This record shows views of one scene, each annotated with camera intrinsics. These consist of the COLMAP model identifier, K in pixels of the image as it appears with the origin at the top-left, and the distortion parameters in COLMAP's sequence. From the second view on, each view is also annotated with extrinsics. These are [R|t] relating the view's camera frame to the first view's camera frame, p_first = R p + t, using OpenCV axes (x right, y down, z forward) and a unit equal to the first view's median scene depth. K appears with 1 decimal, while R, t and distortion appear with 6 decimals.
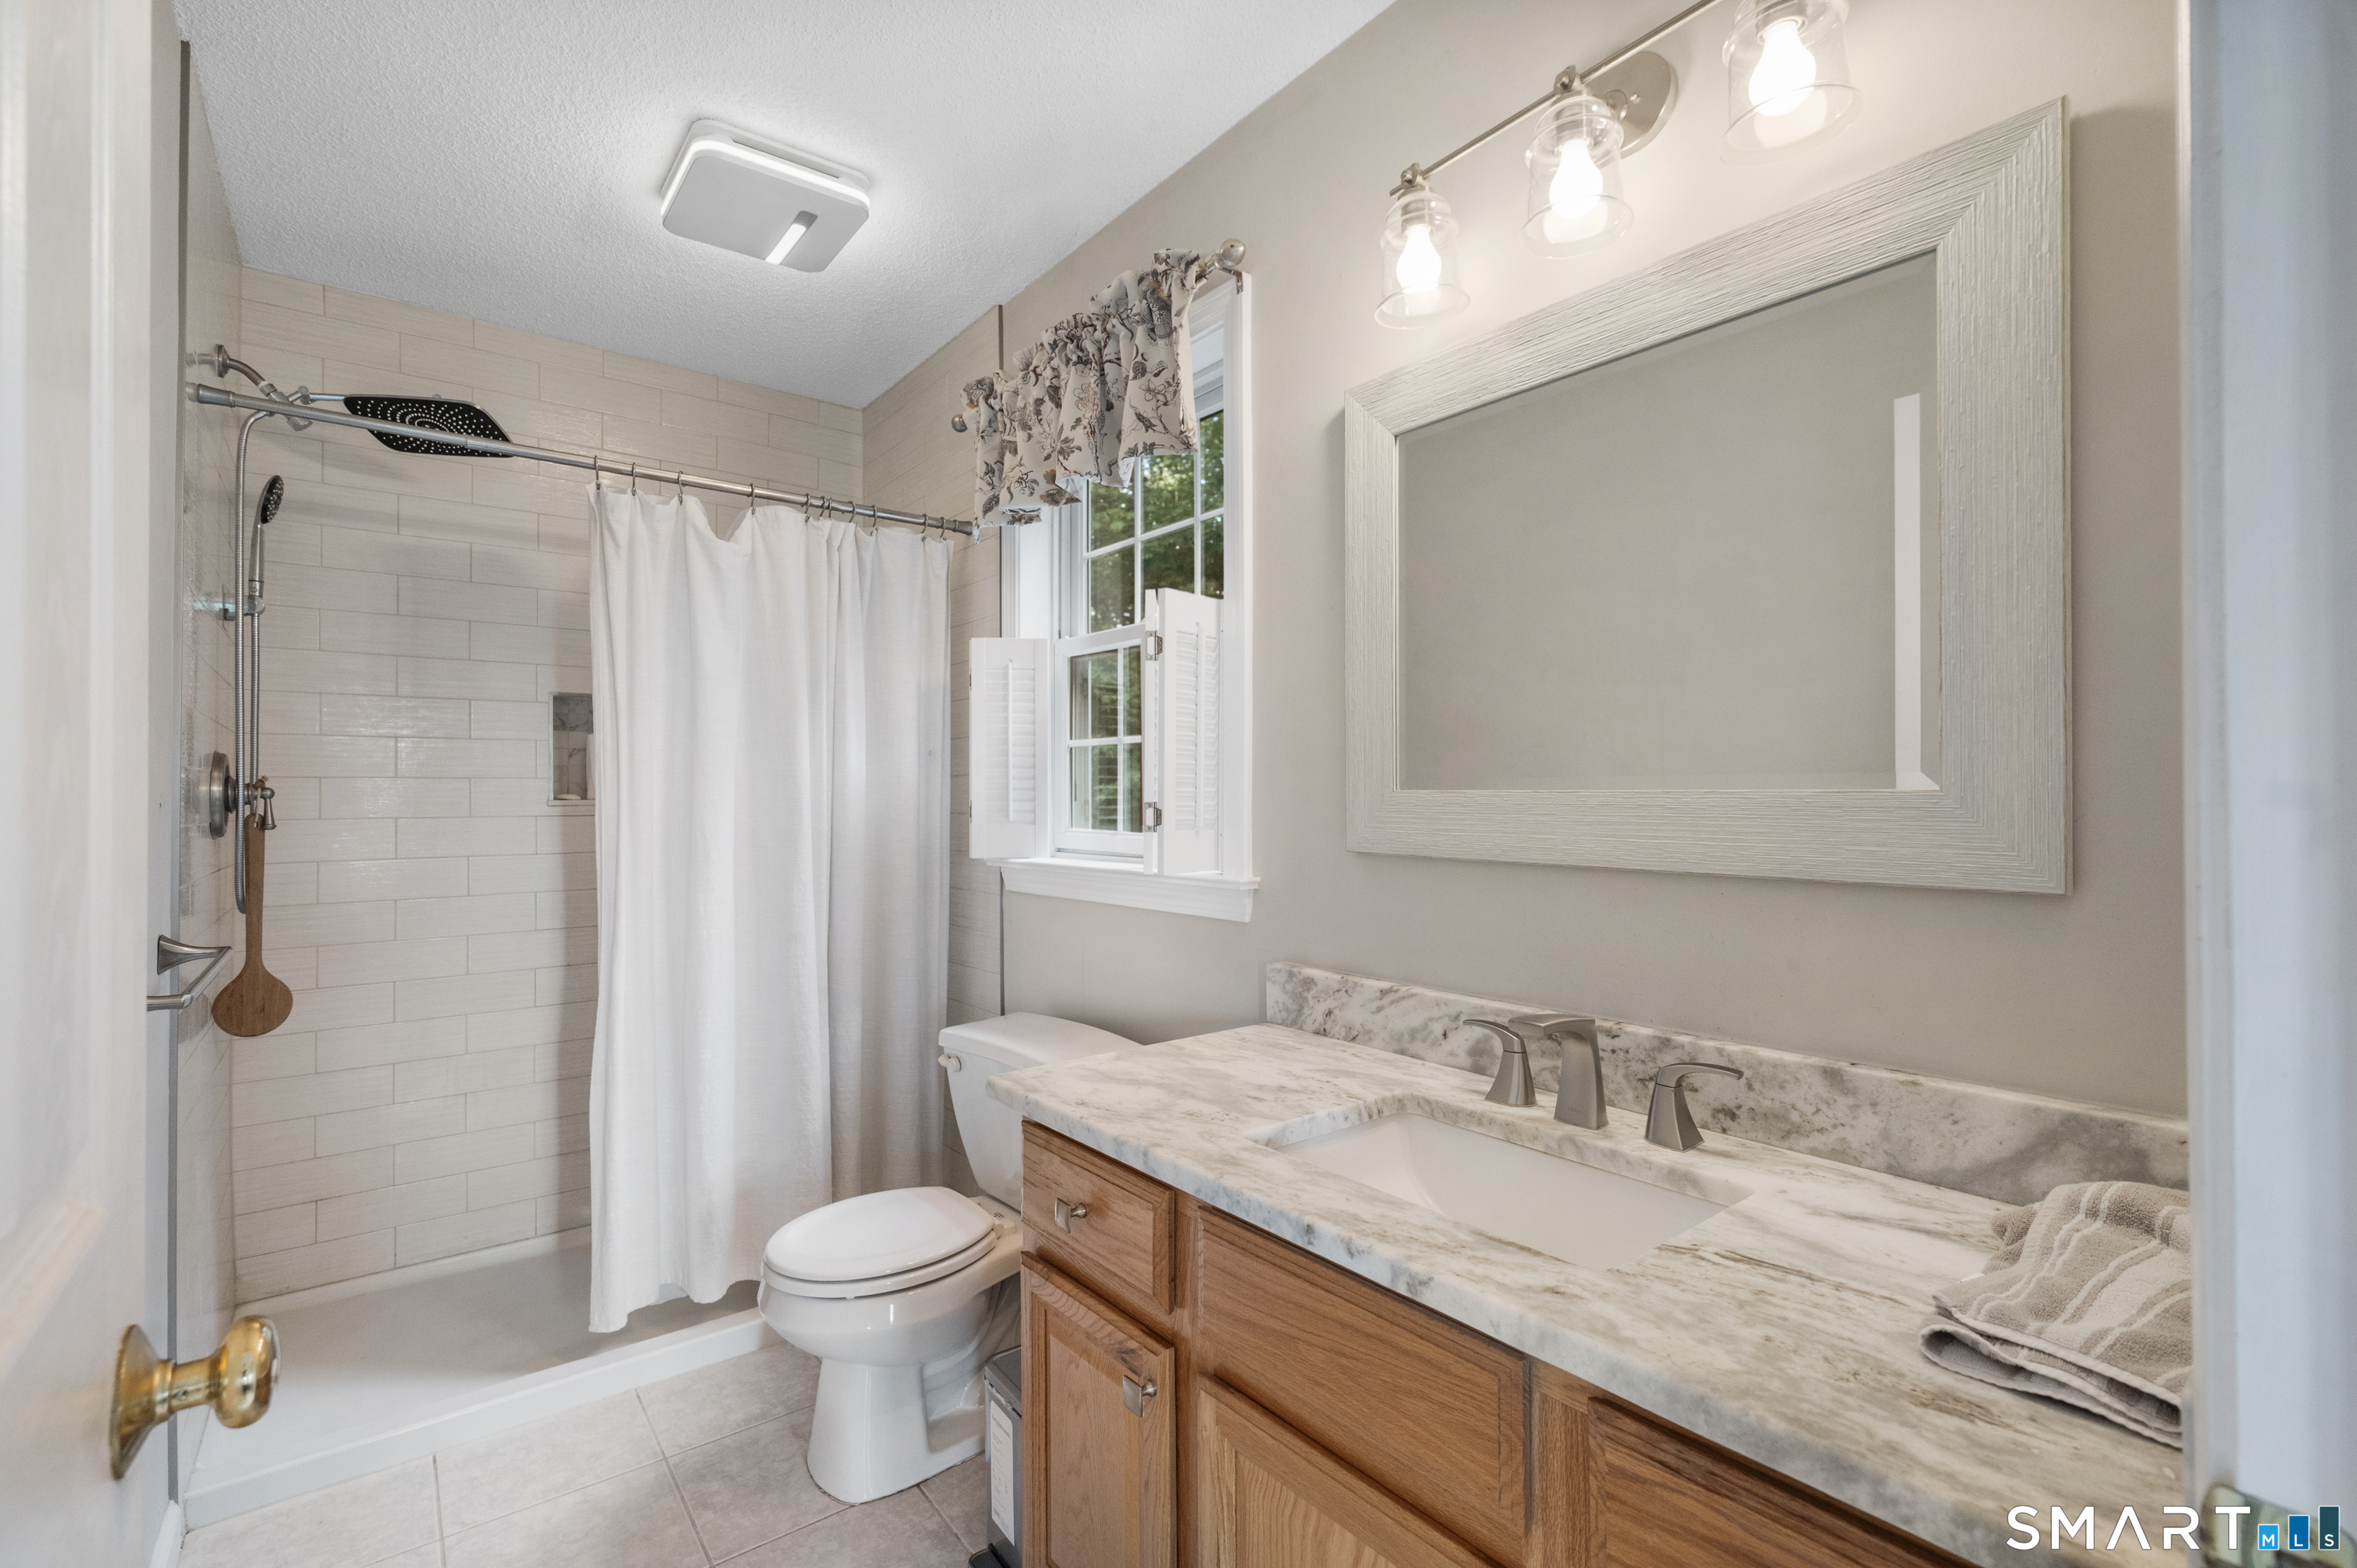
lens RADIAL K [[1017.5, 0, 1195.1], [0, 1017.5, 801.2], [0, 0, 1]] dist [0.002089, 0.000116]
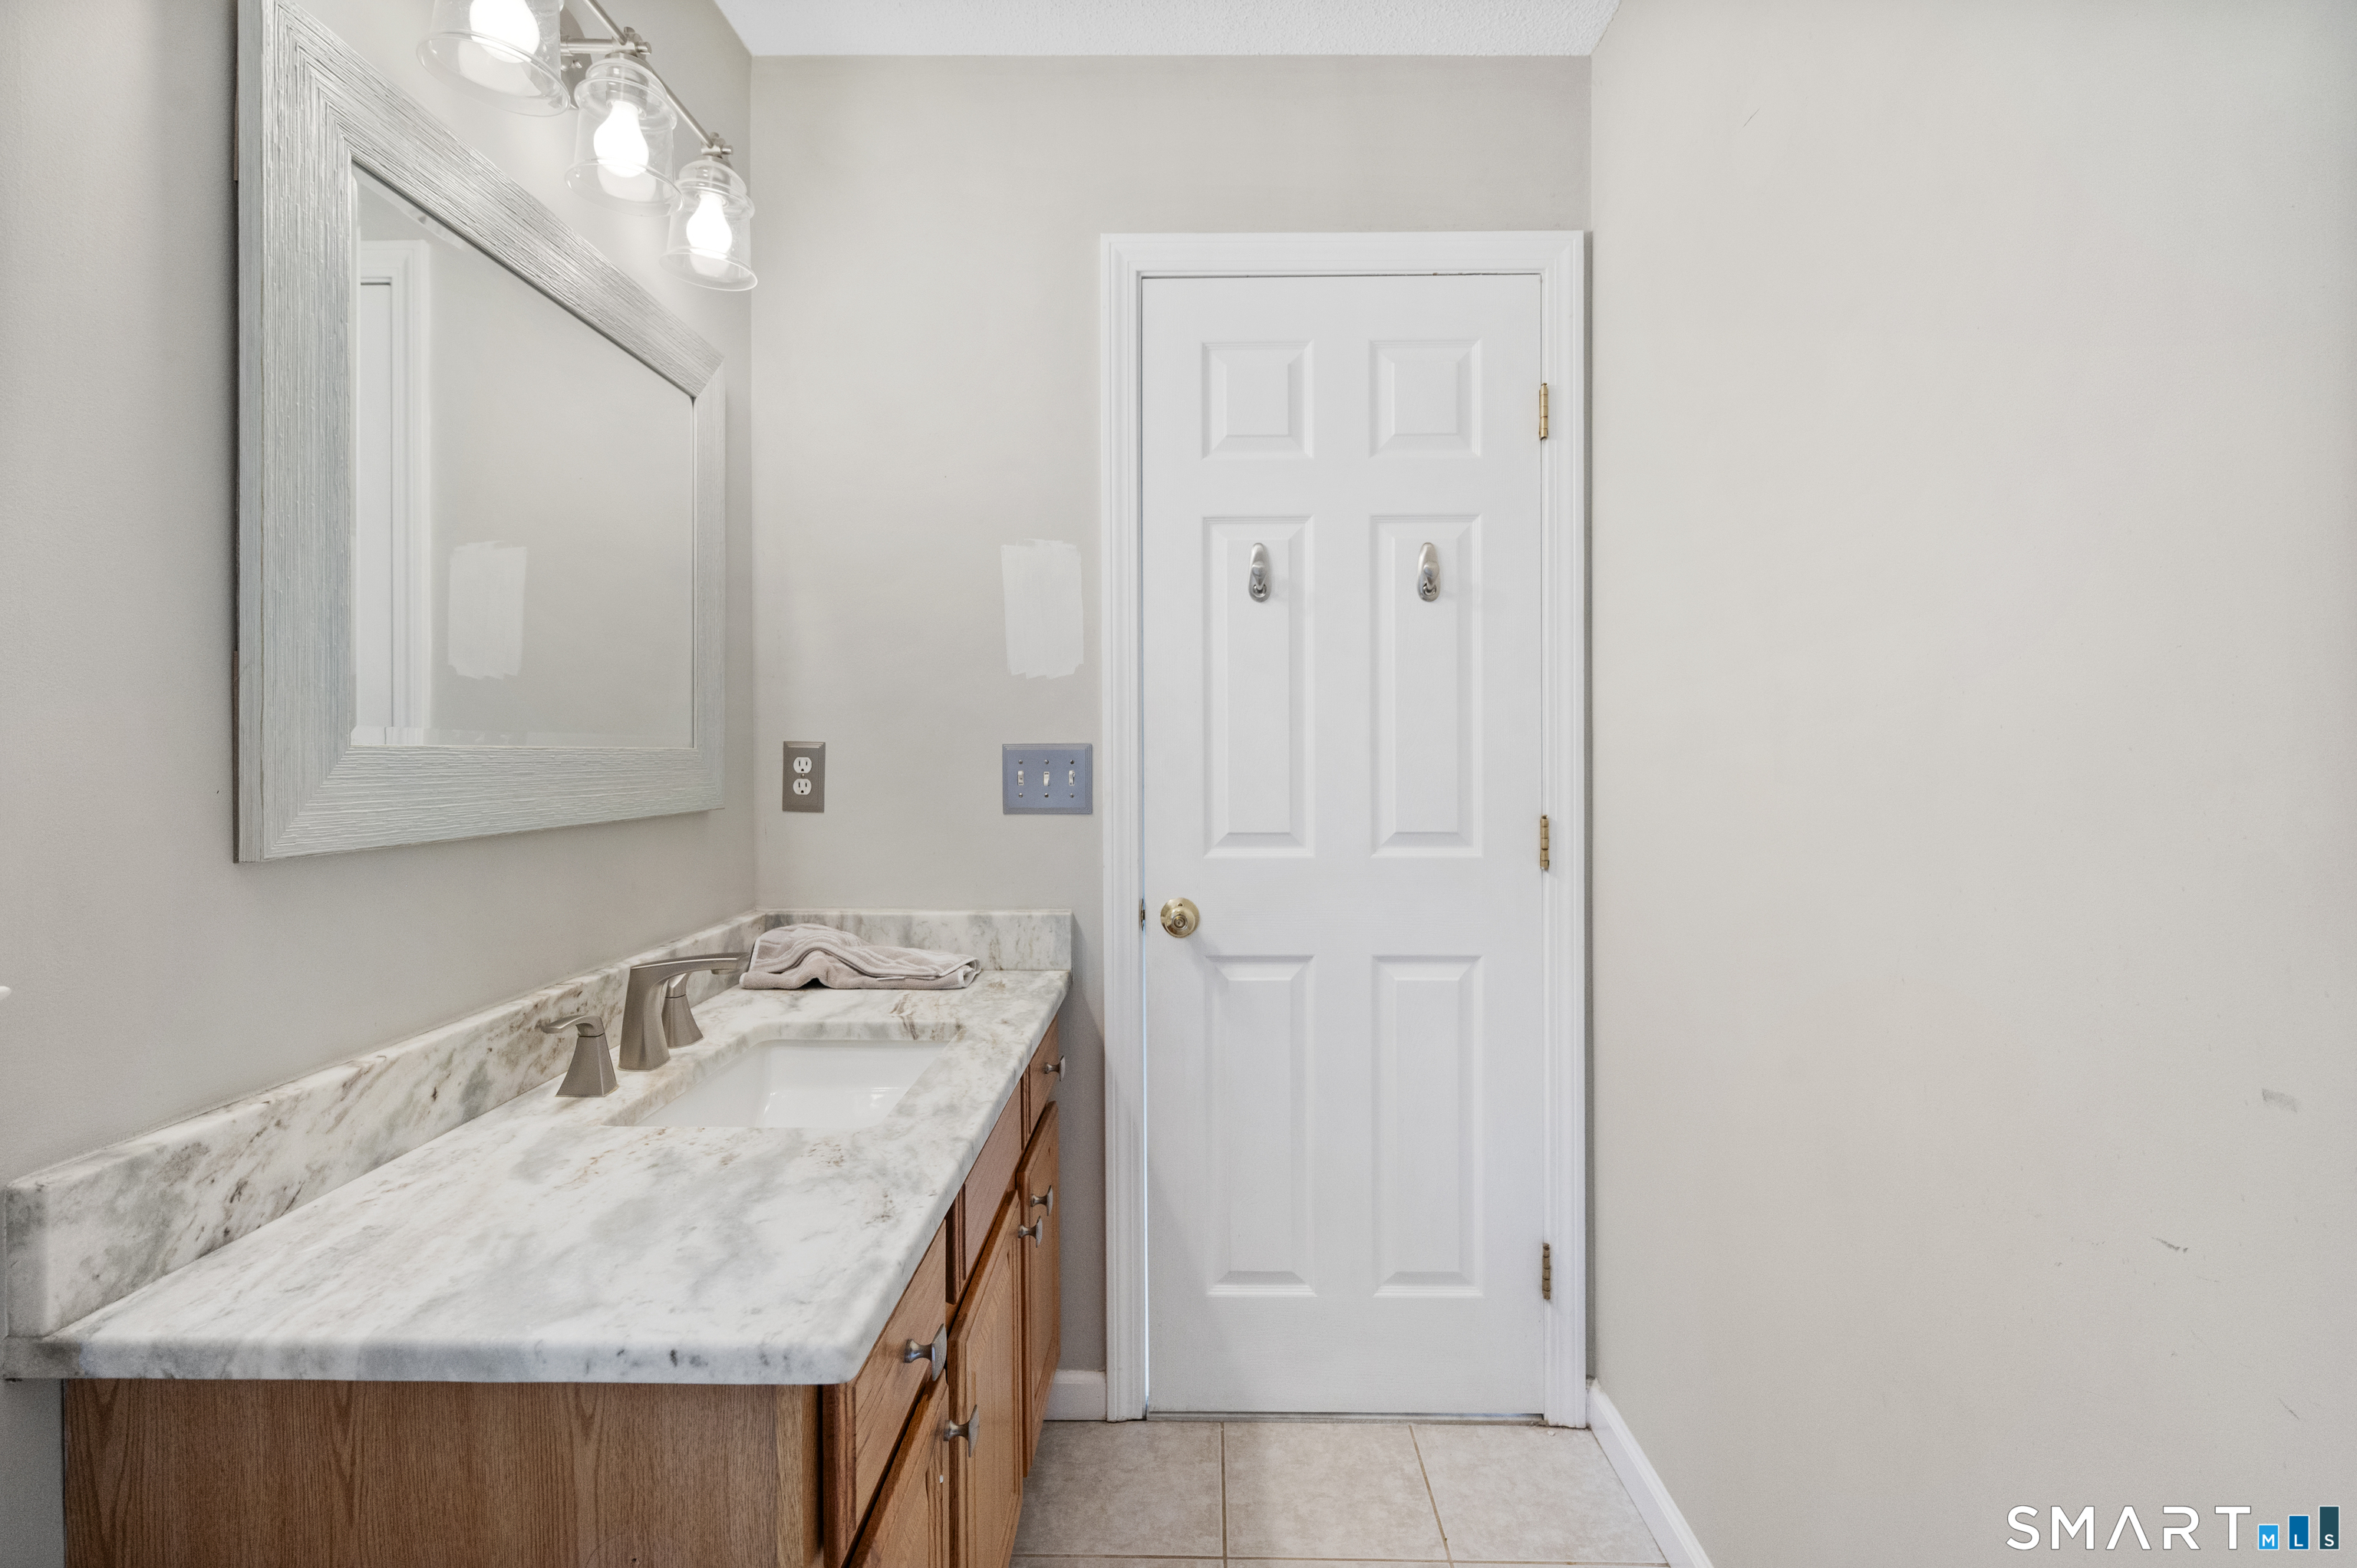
lens RADIAL K [[1105.7, 0, 1178.2], [0, 1105.7, 769.9], [0, 0, 1]] dist [0.000582, -0.000312]
pose [[-0.765631, -0.012609, 0.643157, -0.590521], [-0.001335, 0.999837, 0.018013, -0.007542], [-0.643279, 0.012932, -0.765522, 1.166846]]
